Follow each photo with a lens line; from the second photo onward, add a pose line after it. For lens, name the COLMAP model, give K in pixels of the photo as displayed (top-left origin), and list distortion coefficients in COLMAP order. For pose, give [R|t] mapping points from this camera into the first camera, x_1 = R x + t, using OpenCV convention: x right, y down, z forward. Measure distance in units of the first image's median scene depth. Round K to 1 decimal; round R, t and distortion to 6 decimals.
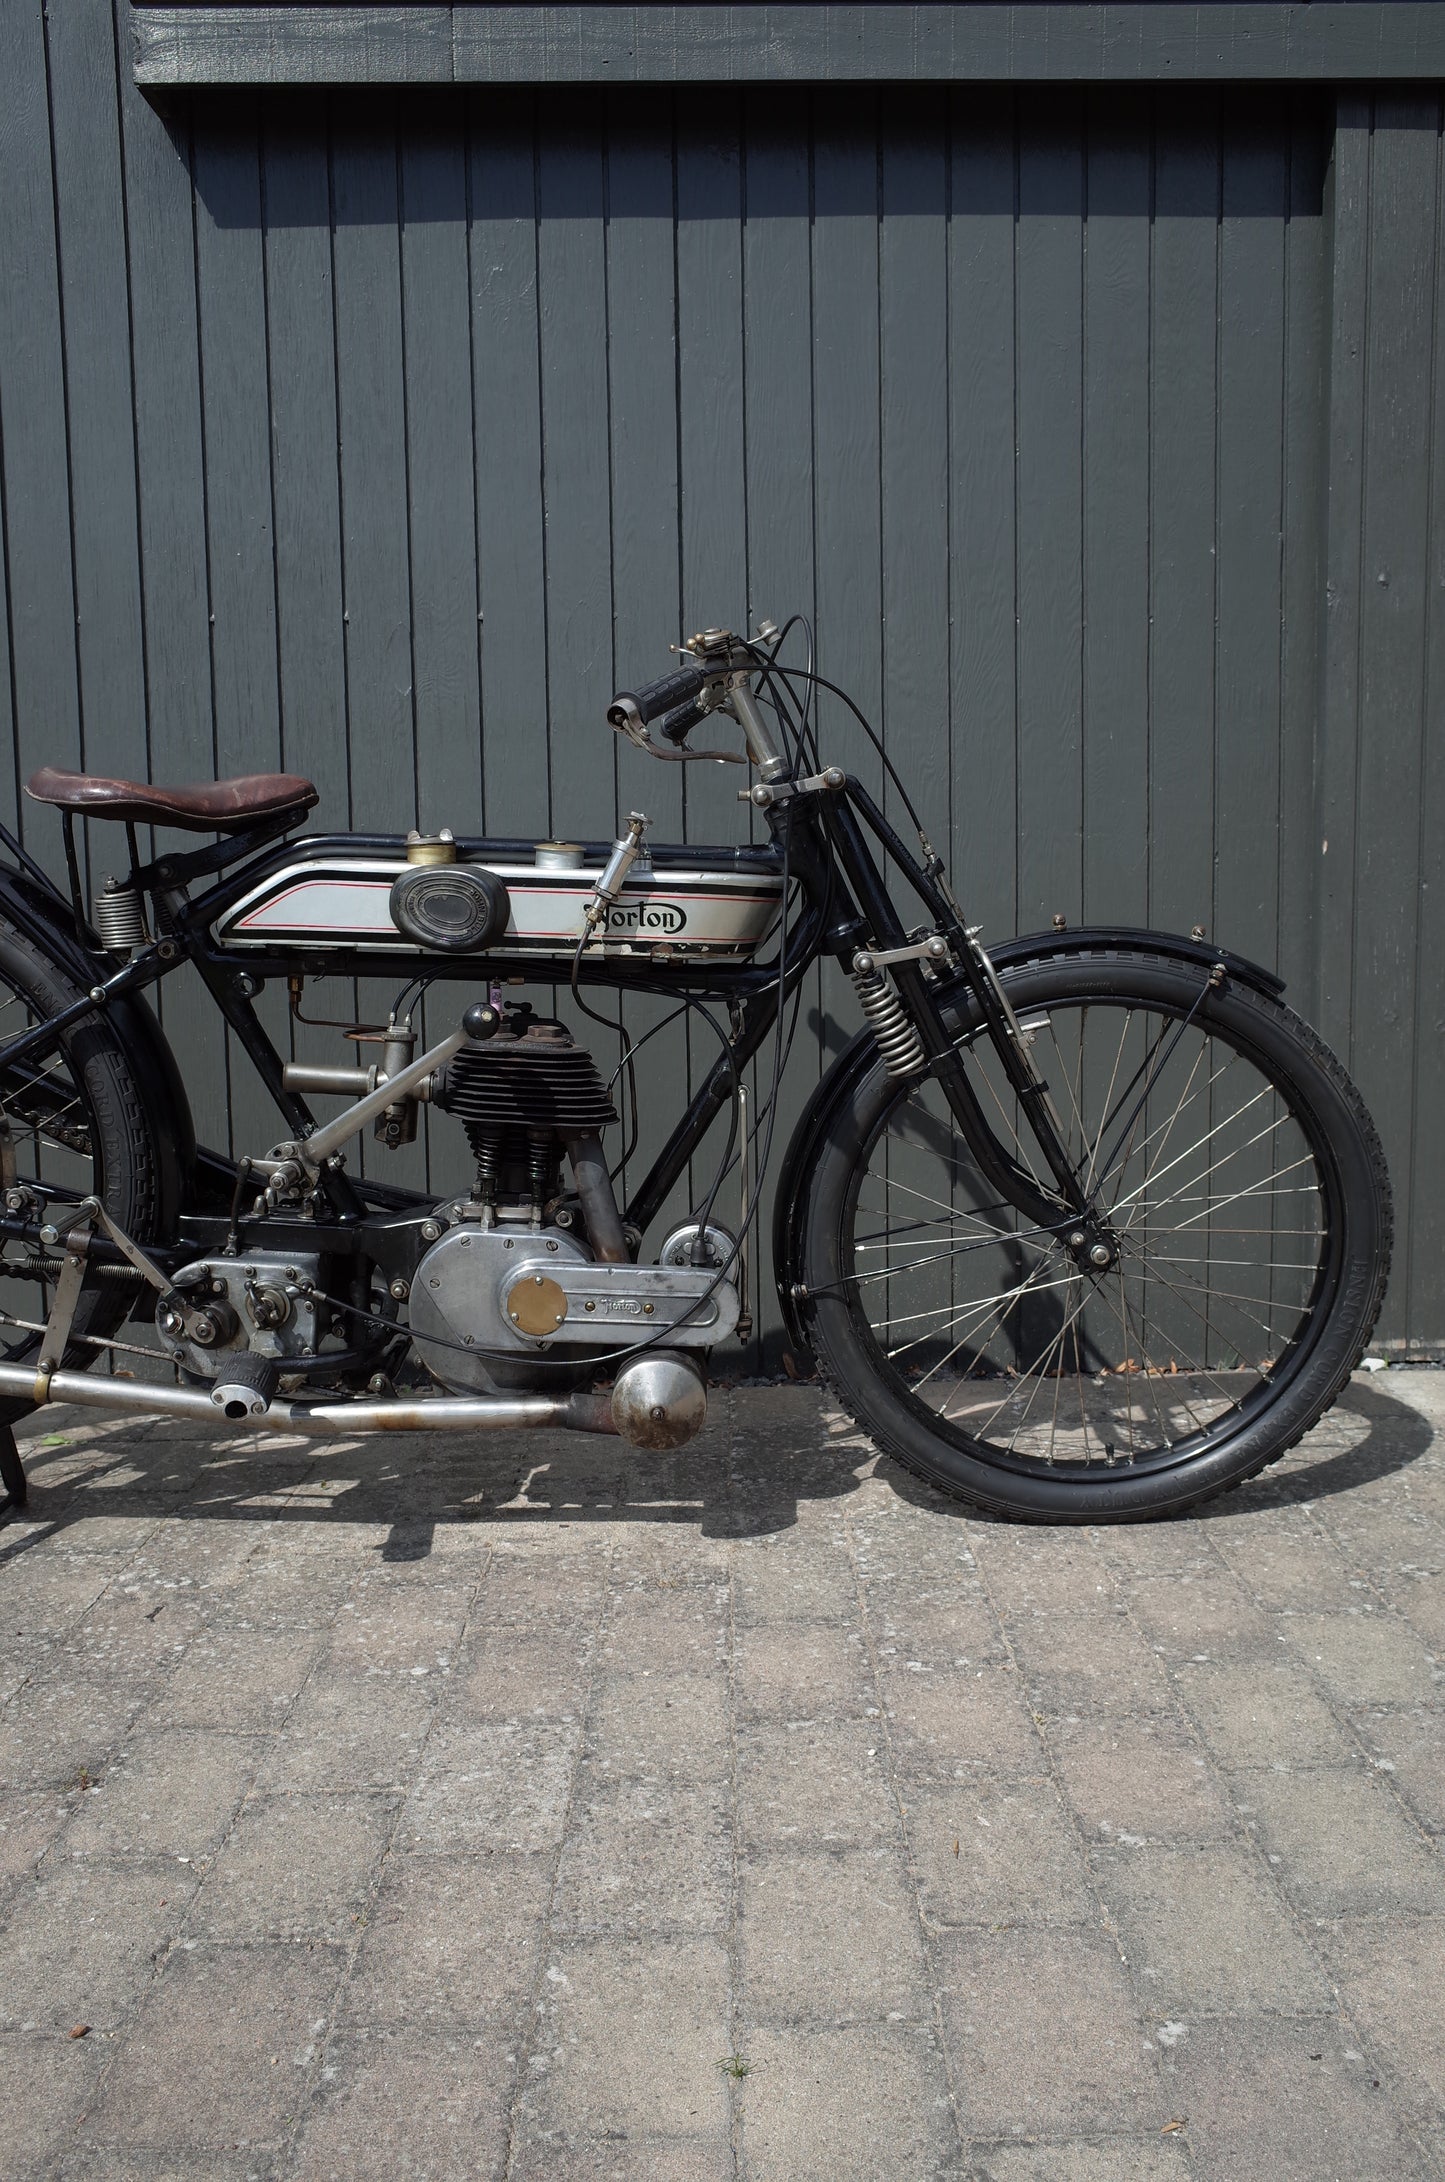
lens RADIAL K [[1719.7, 0, 728.3], [0, 1719.7, 1079.9], [0, 0, 1]] dist [-0.066280, 0.071511]
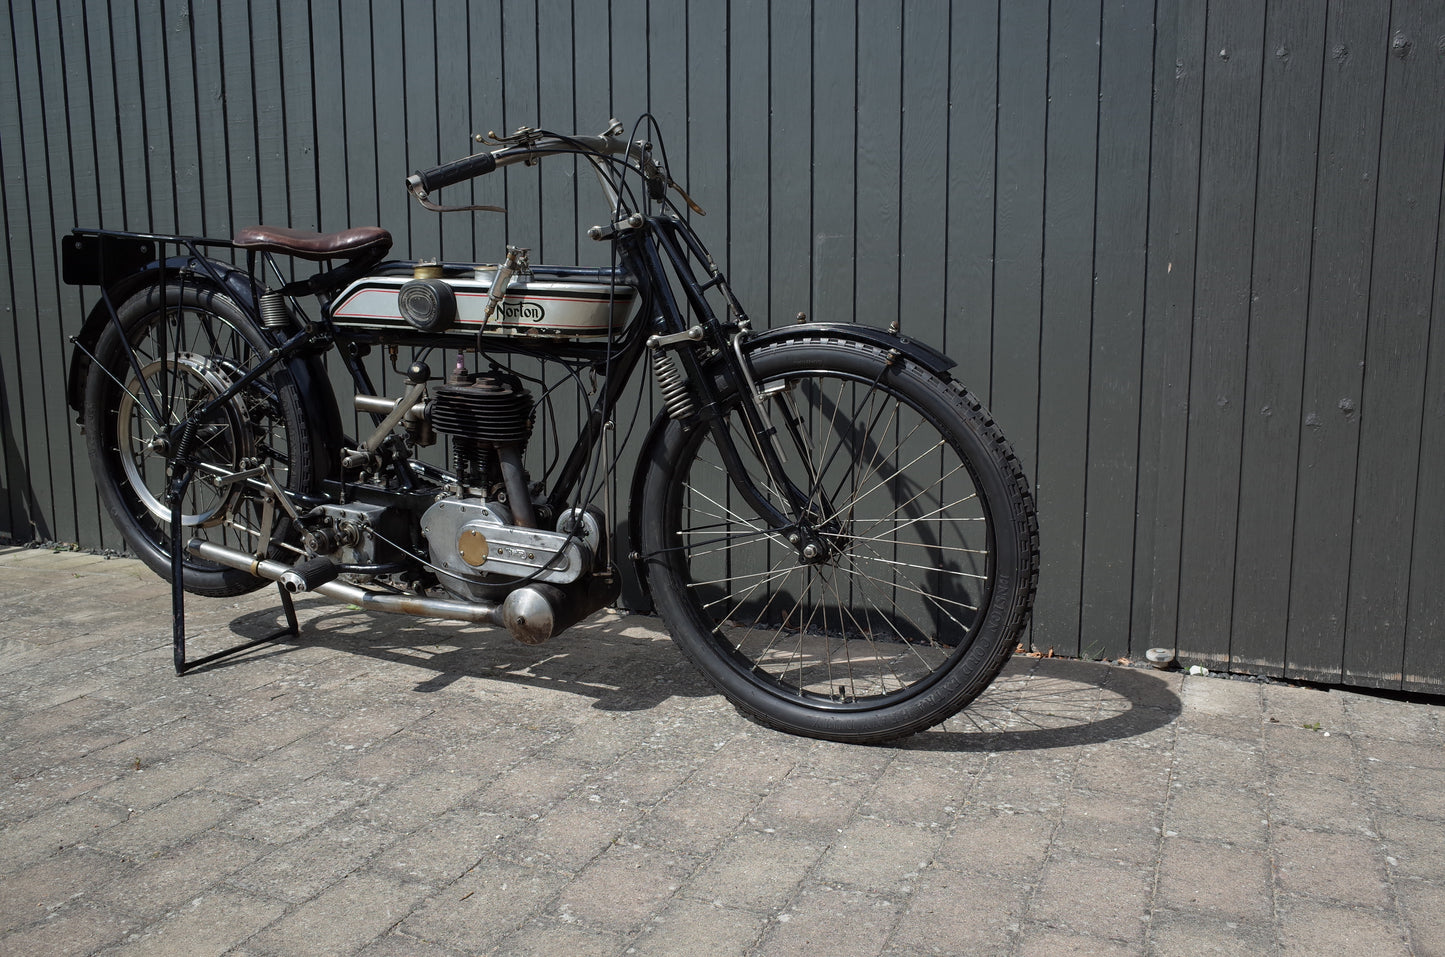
lens RADIAL K [[1138.8, 0, 713.6], [0, 1138.8, 474.6], [0, 0, 1]] dist [-0.066280, 0.071511]
pose [[0.909145, 0.067786, -0.410927, 0.531347], [-0.053716, 0.997510, 0.045706, -0.000754], [0.413002, -0.019480, 0.910522, 0.102326]]
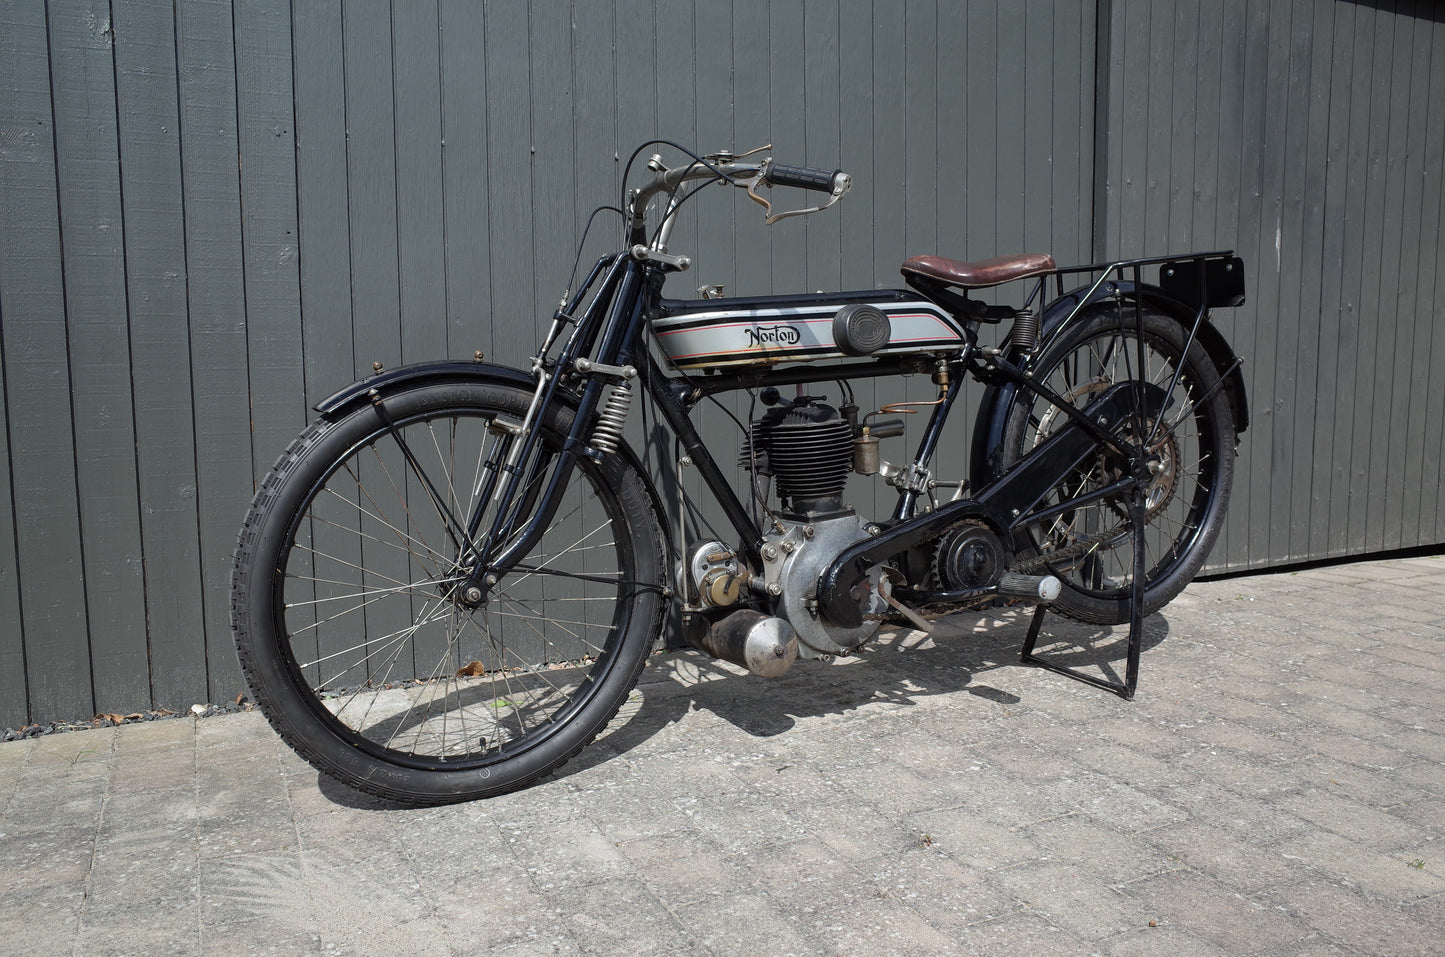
lens RADIAL K [[1138.8, 0, 713.6], [0, 1138.8, 474.6], [0, 0, 1]] dist [-0.066280, 0.071511]
pose [[0.906269, -0.036619, 0.421112, -0.789816], [0.043116, 0.999053, -0.005915, 0.036913], [-0.420496, 0.023518, 0.906989, 0.049989]]
